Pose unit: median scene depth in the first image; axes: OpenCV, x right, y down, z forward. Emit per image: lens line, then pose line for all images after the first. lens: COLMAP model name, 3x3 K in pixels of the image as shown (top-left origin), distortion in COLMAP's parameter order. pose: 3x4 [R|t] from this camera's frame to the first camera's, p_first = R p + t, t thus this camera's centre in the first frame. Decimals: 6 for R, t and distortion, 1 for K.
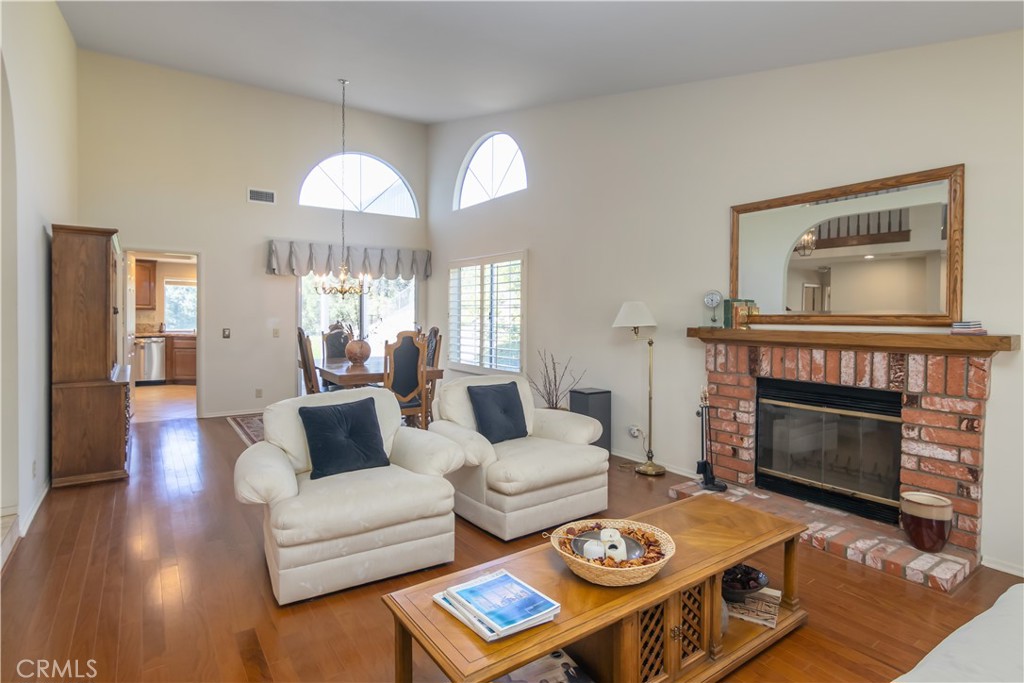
lens RADIAL K [[531.8, 0, 513.0], [0, 531.8, 325.3], [0, 0, 1]] dist [0.003359, 0.001005]
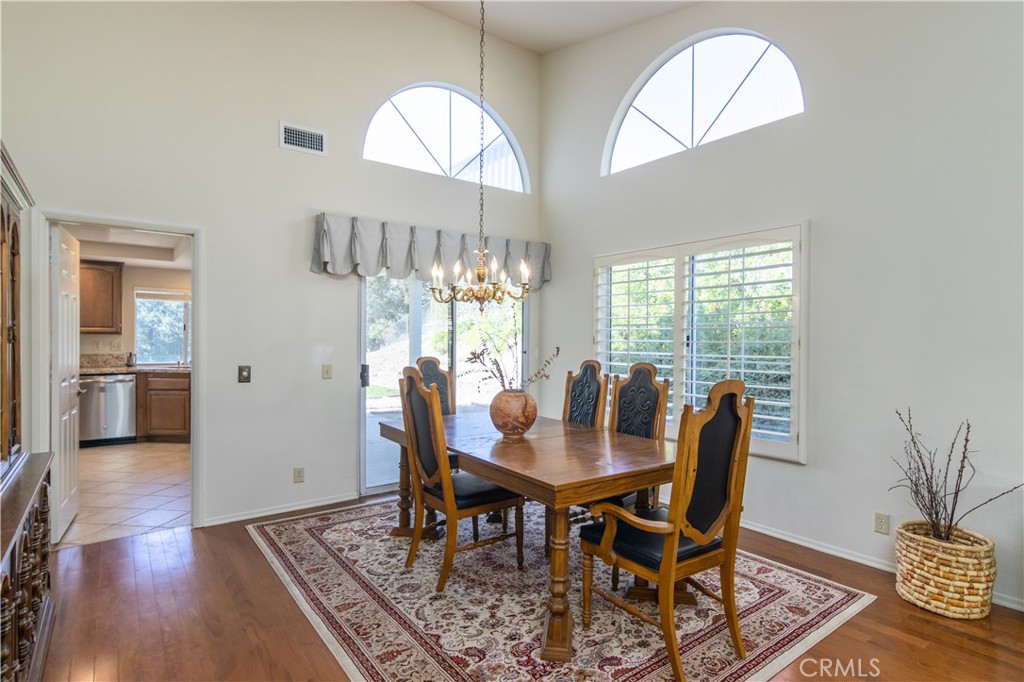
lens RADIAL K [[531.9, 0, 519.9], [0, 531.9, 344.4], [0, 0, 1]] dist [0.003569, 0.000382]
pose [[0.999075, -0.004569, 0.042748, -0.260220], [0.004970, 0.999945, -0.009280, -0.009746], [-0.042704, 0.009484, 0.999043, 0.405946]]
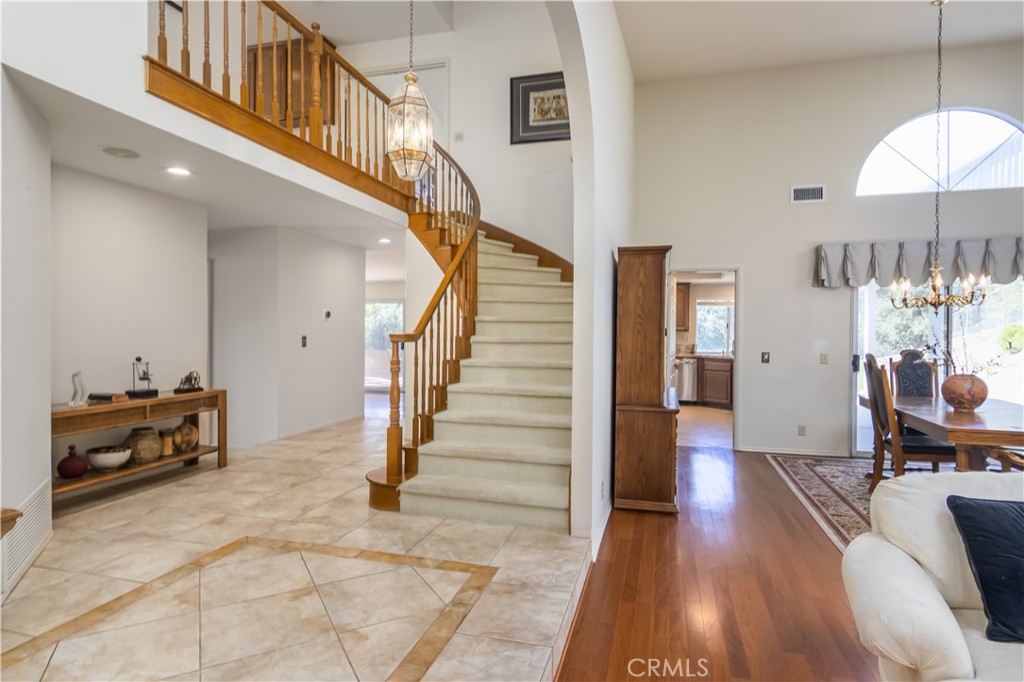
lens RADIAL K [[554.8, 0, 514.6], [0, 554.8, 335.0], [0, 0, 1]] dist [-0.002463, -0.000757]
pose [[0.638651, 0.000208, -0.769496, -0.097971], [-0.016071, 0.999785, -0.013068, -0.003185], [0.769328, 0.020712, 0.638518, 0.098315]]
